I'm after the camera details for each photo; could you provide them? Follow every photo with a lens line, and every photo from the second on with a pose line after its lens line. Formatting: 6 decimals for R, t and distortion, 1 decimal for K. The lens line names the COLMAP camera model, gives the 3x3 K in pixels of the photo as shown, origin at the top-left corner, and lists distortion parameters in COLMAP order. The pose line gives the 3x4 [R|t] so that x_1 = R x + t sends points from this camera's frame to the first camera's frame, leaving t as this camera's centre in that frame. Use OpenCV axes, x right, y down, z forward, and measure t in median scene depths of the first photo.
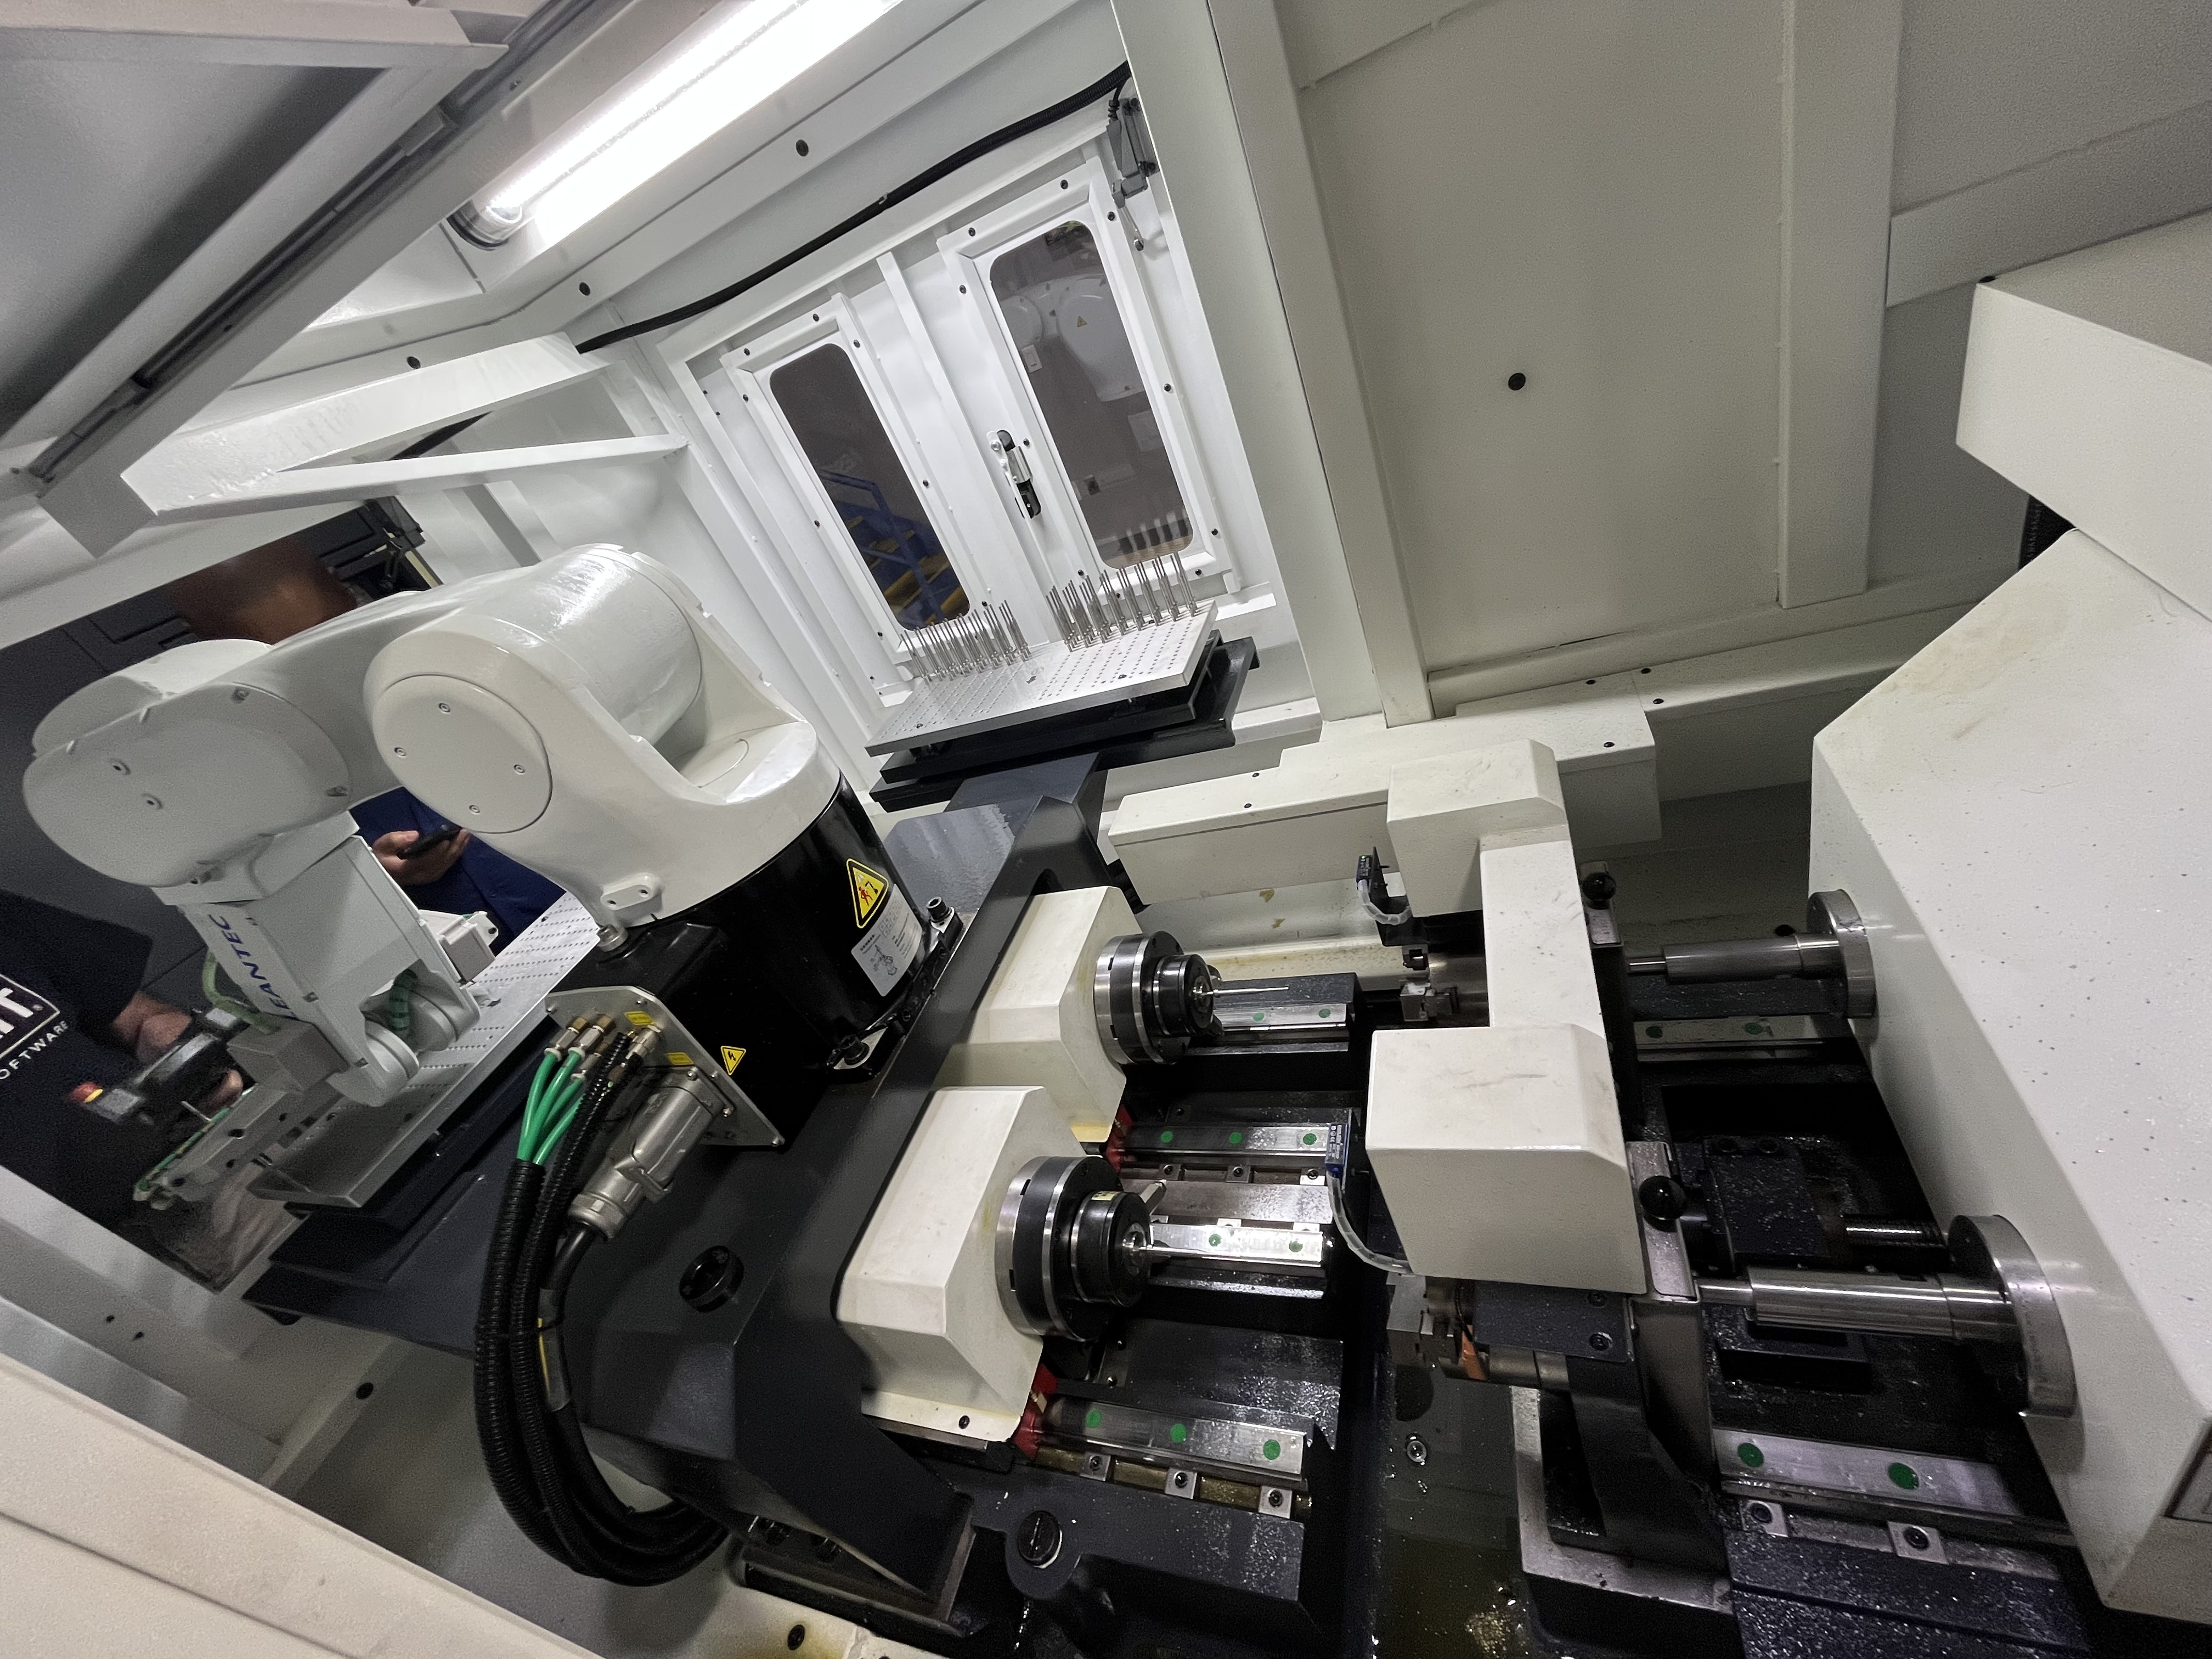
lens RADIAL K [[897.1, 0, 1106.0], [0, 897.1, 829.5], [0, 0, 1]] dist [-0.000074, -0.000004]
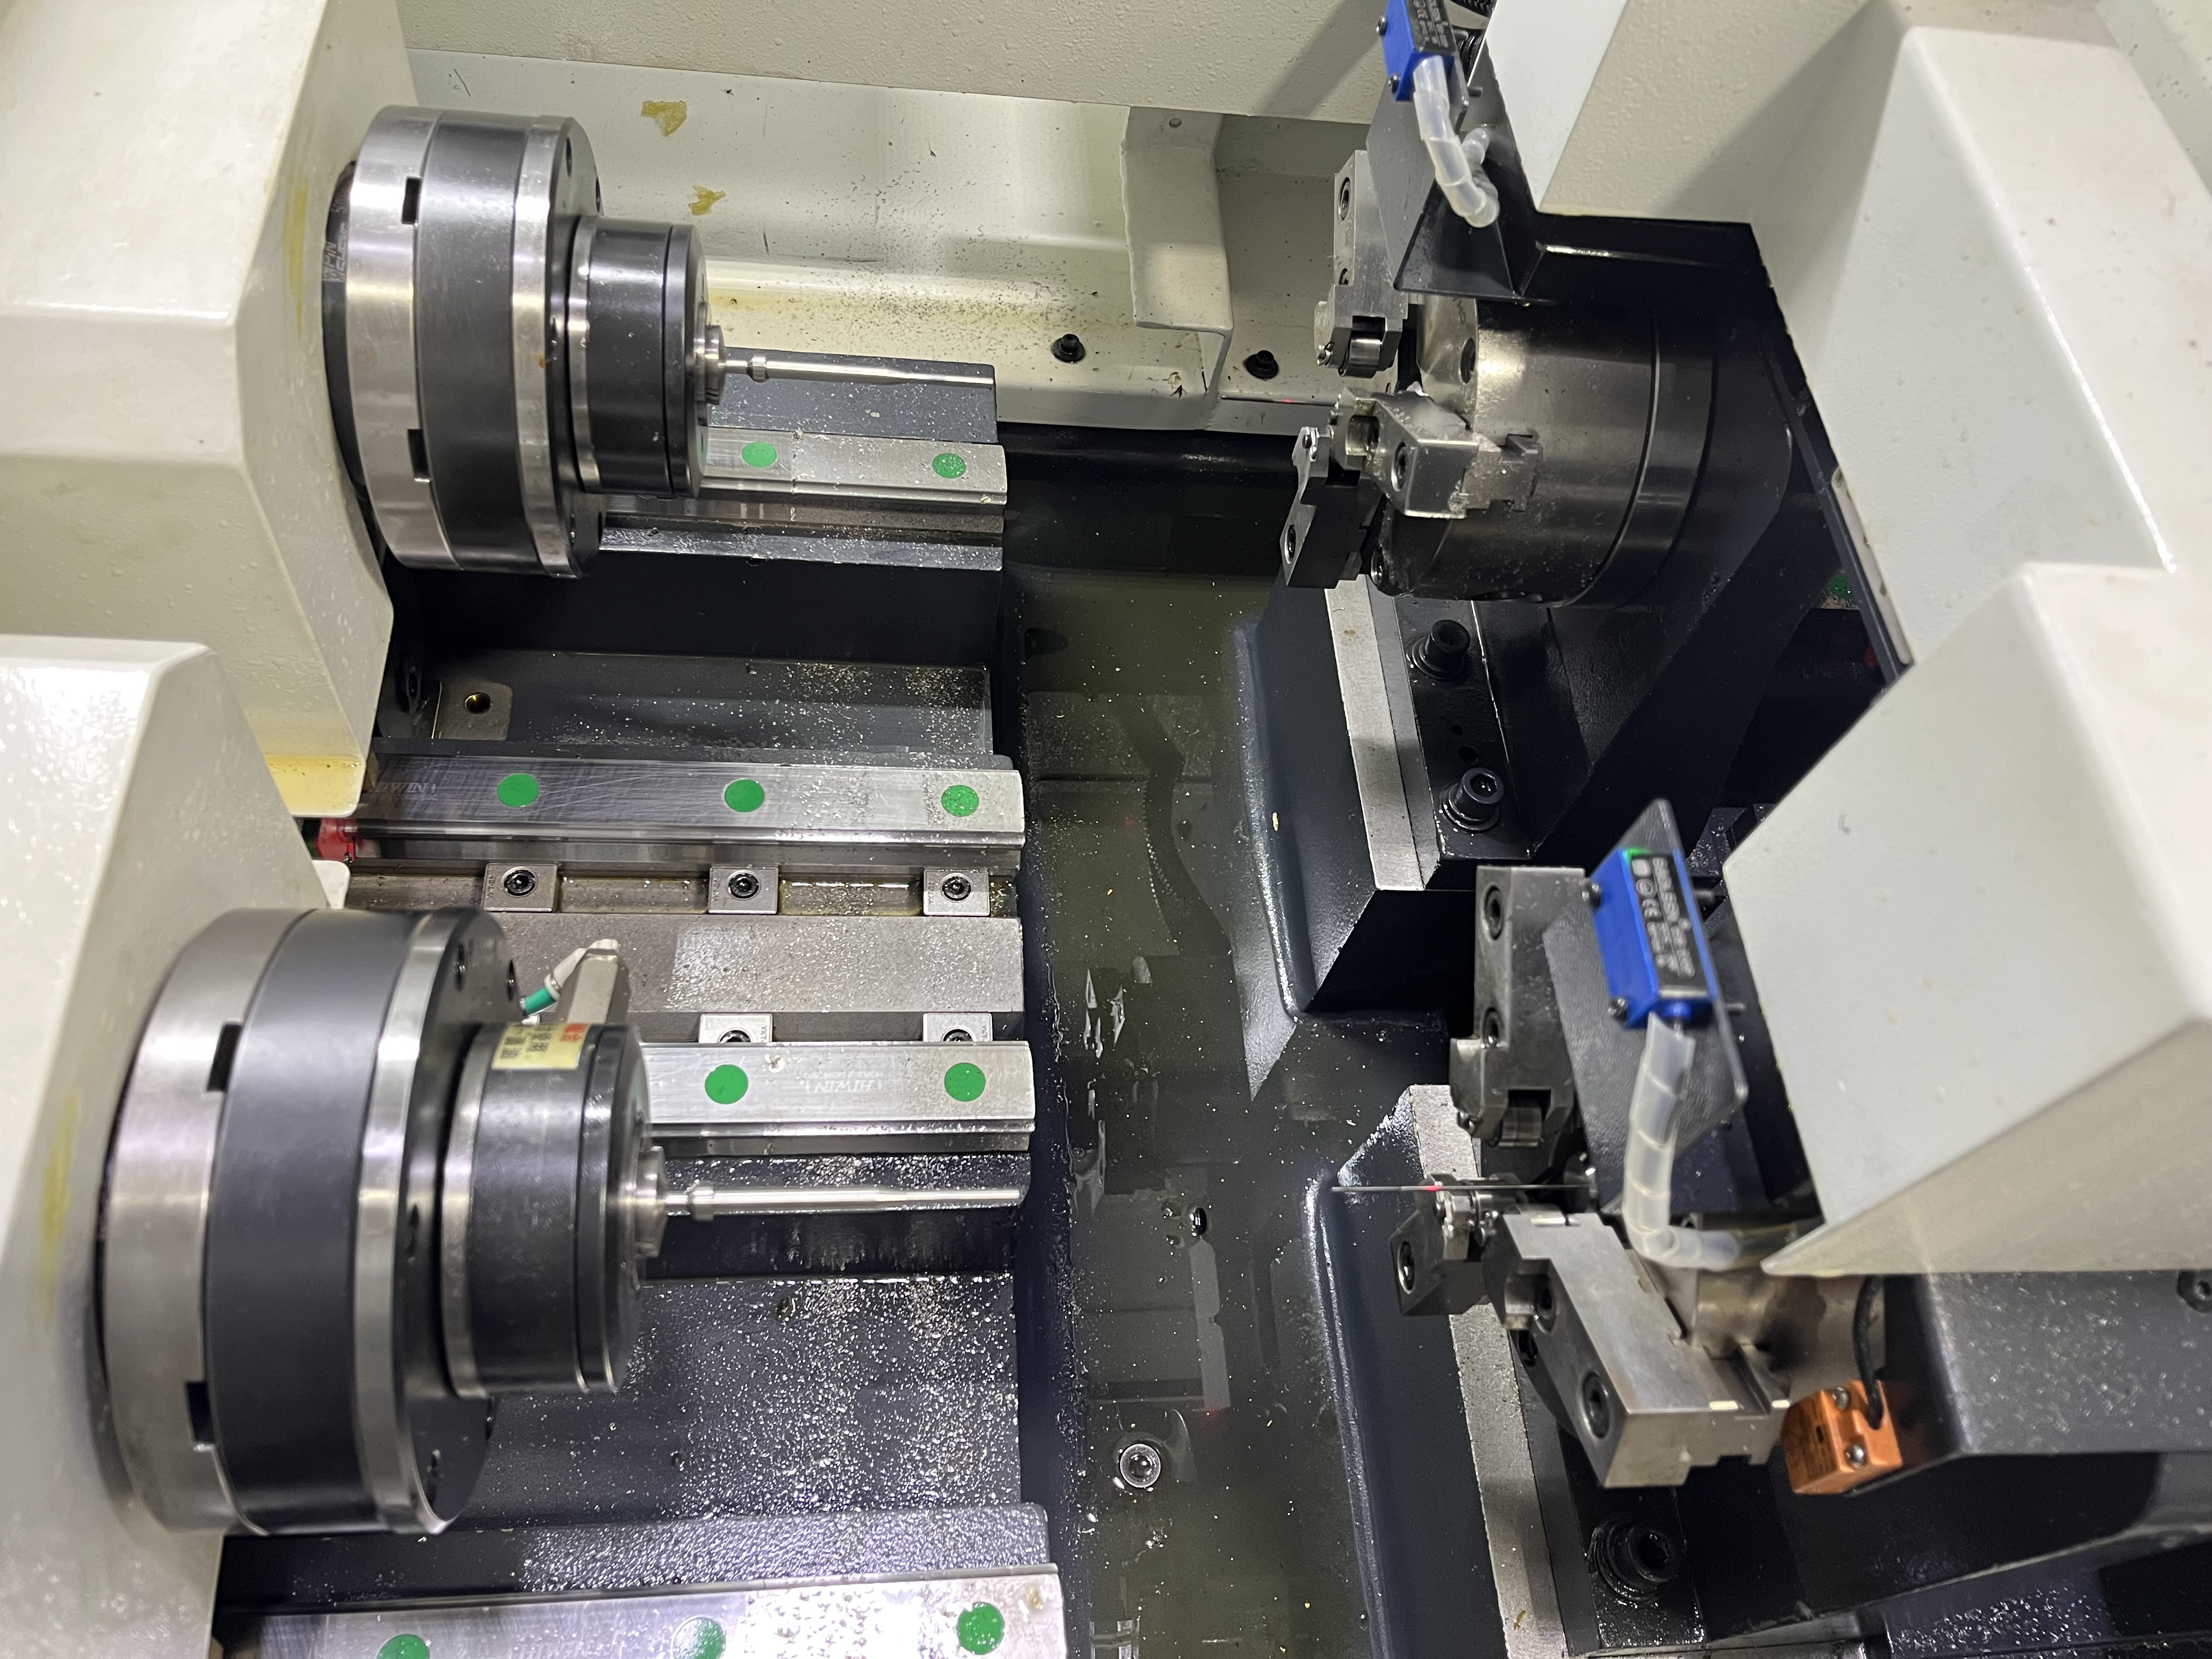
lens RADIAL K [[1679.3, 0, 1106.0], [0, 1679.3, 829.5], [0, 0, 1]] dist [0.052969, -0.076772]
pose [[0.797091, -0.031897, 0.603016, -0.142000], [-0.213608, 0.919145, 0.330975, 0.108882], [-0.564816, -0.392626, 0.725829, 0.440709]]
